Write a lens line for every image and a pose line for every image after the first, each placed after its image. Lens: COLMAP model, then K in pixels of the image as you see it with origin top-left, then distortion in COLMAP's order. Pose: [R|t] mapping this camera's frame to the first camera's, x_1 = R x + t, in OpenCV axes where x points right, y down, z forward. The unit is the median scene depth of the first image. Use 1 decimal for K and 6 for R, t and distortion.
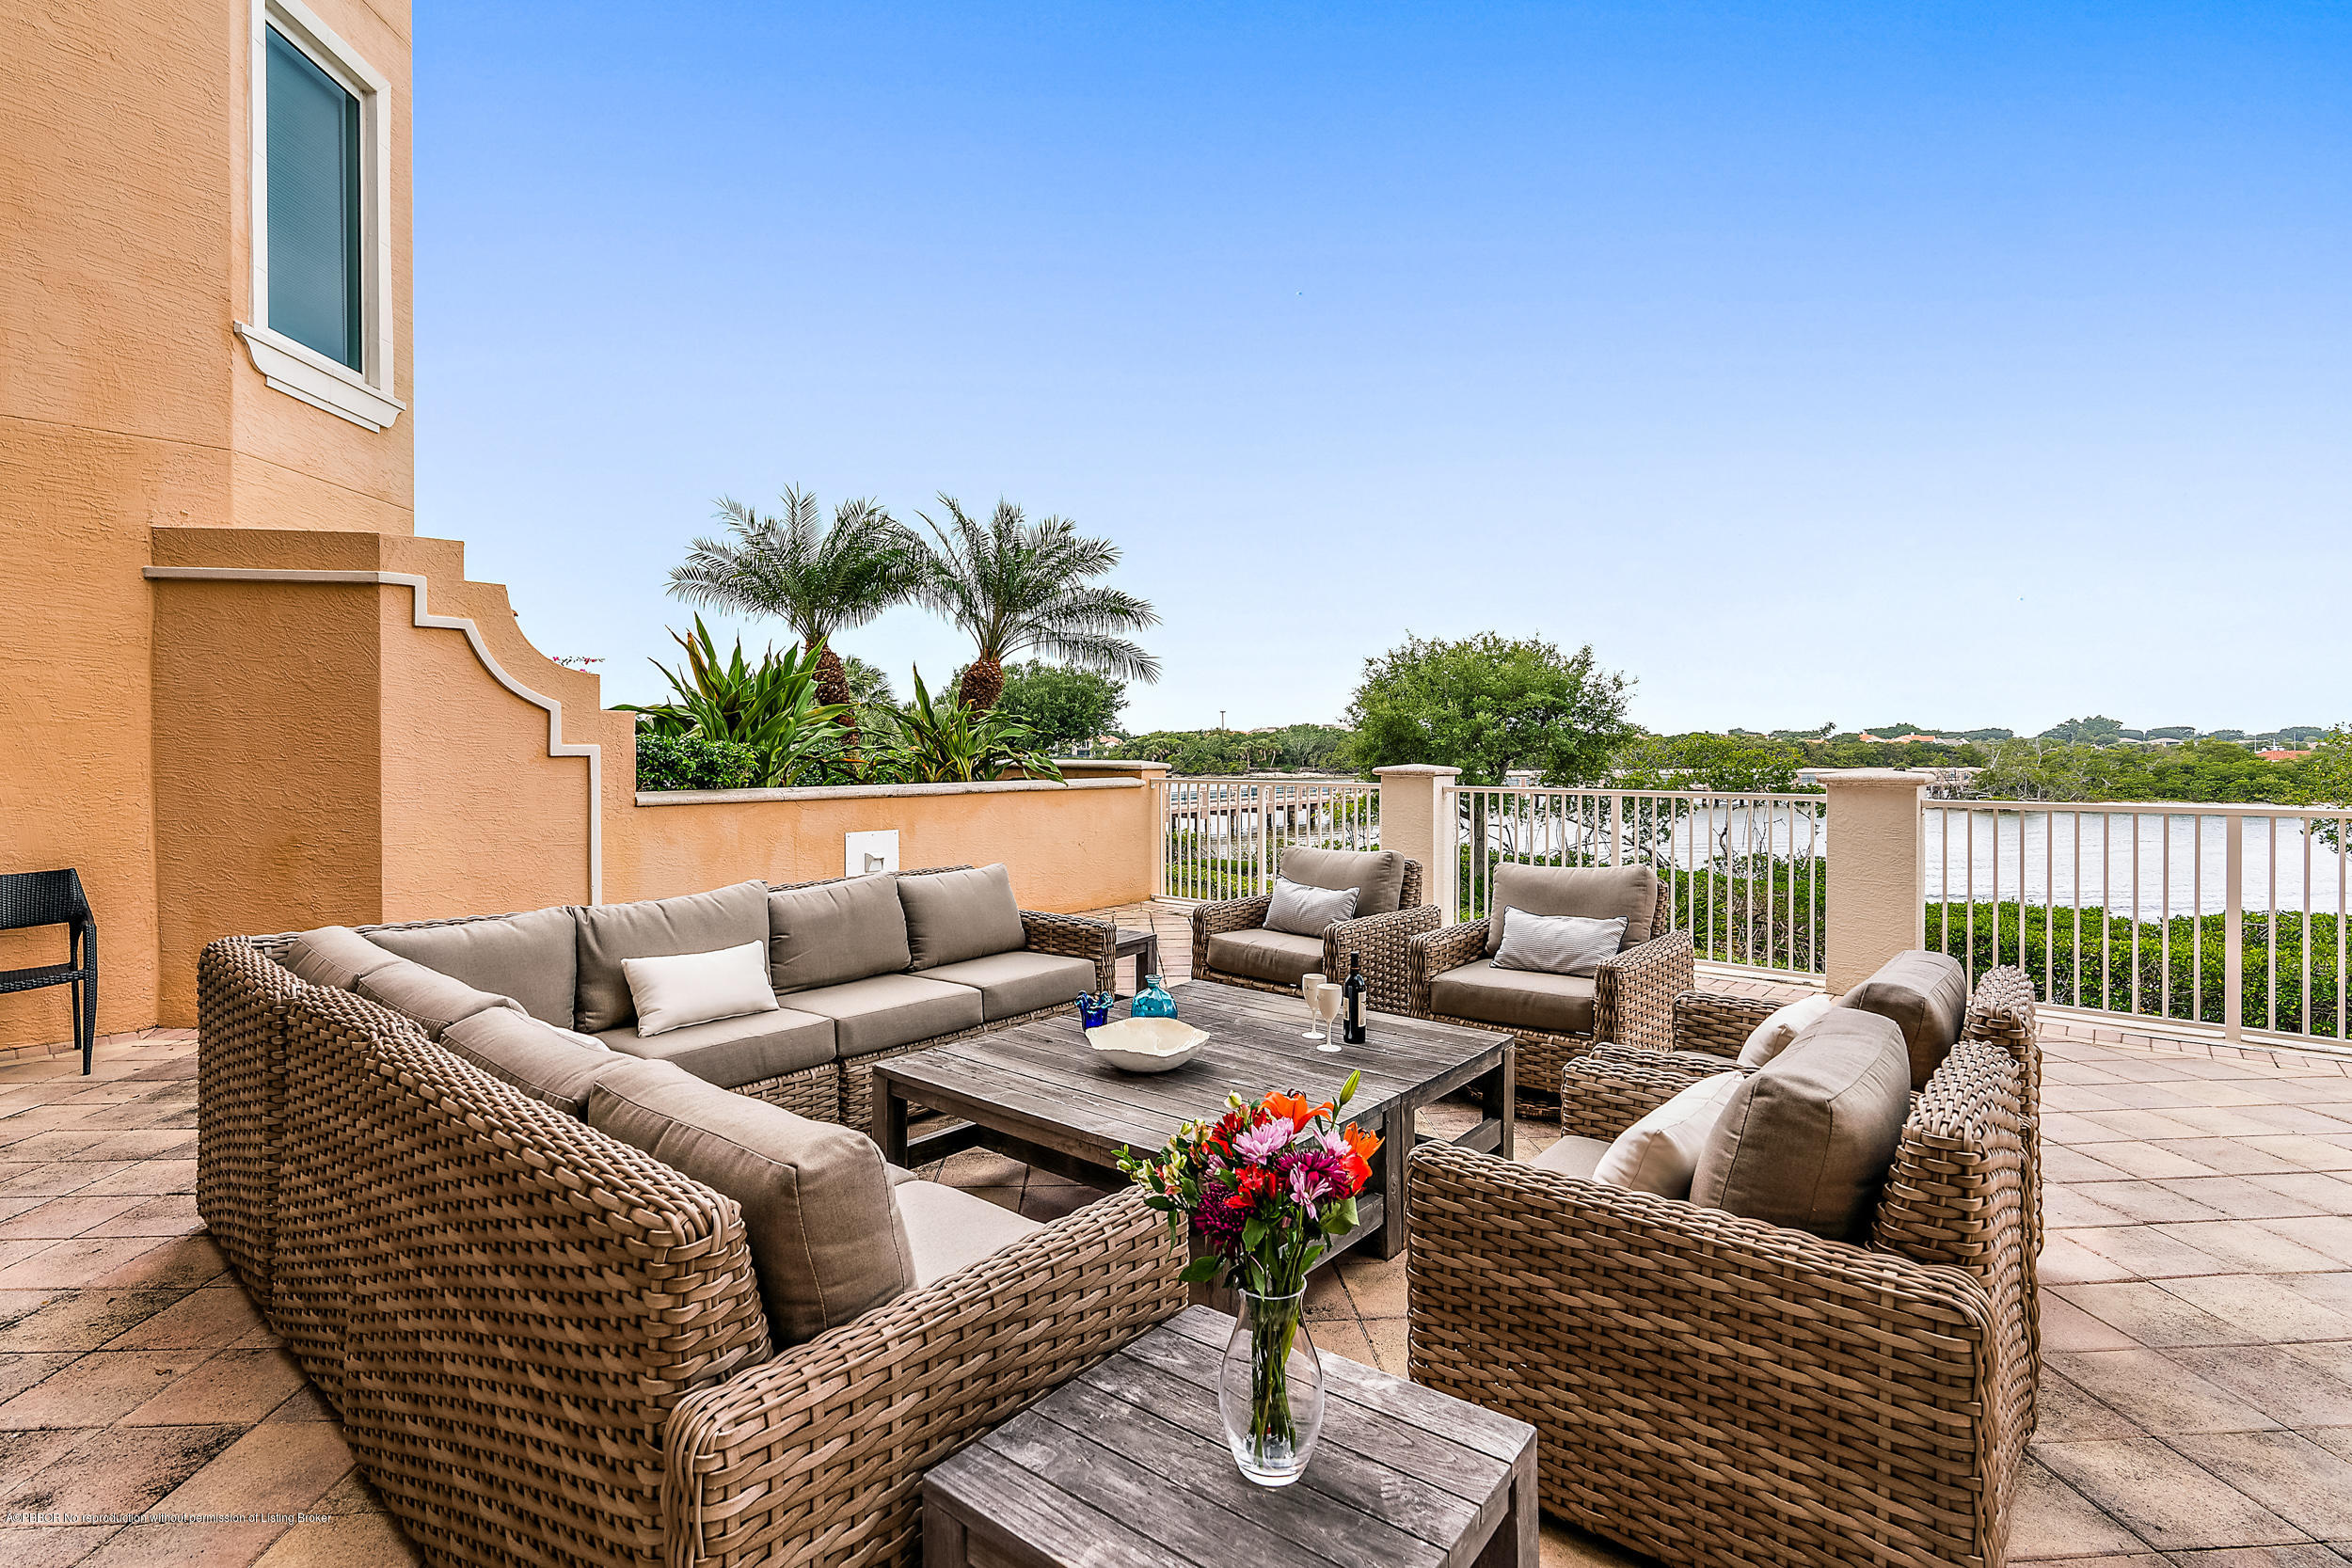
lens RADIAL K [[1095.0, 0, 1169.2], [0, 1095.0, 756.9], [0, 0, 1]] dist [-0.001580, 0.000451]
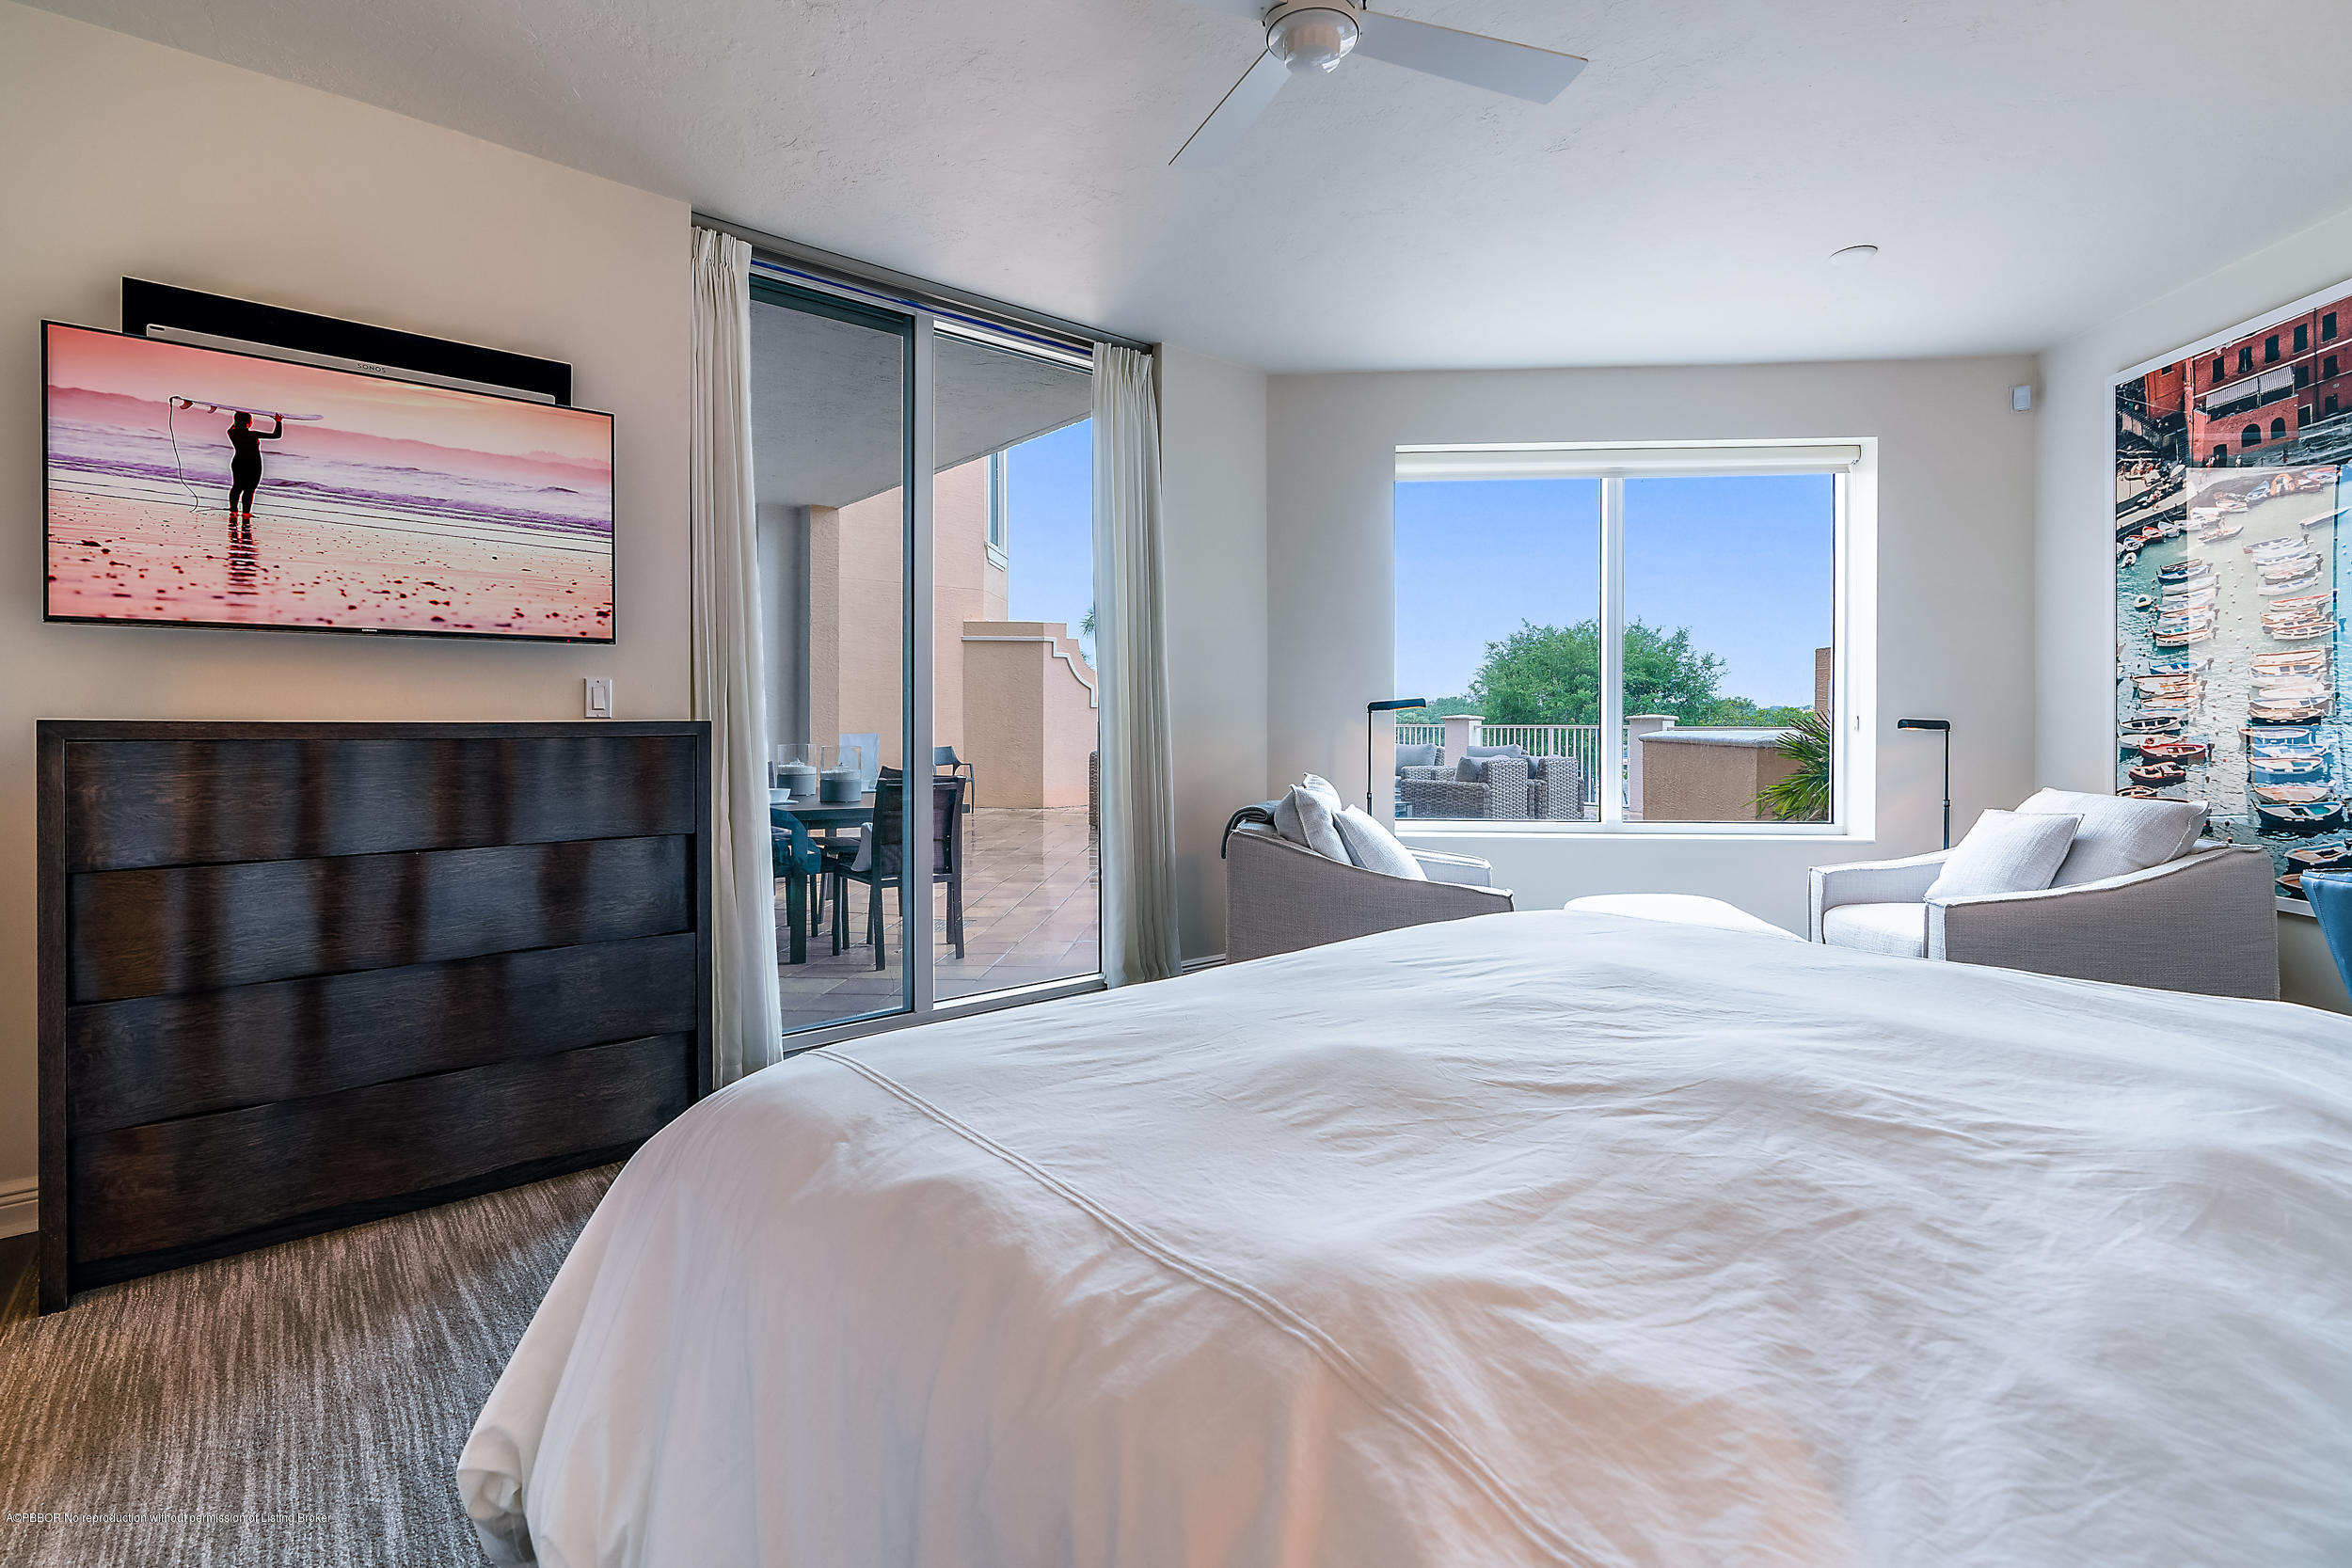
lens RADIAL K [[1076.1, 0, 1177.3], [0, 1076.1, 725.1], [0, 0, 1]] dist [0.000477, 0.000371]
pose [[0.991749, 0.002702, -0.128165, -0.033586], [-0.003399, 0.999981, -0.005217, 0.030262], [0.128148, 0.005610, 0.991739, -0.820491]]
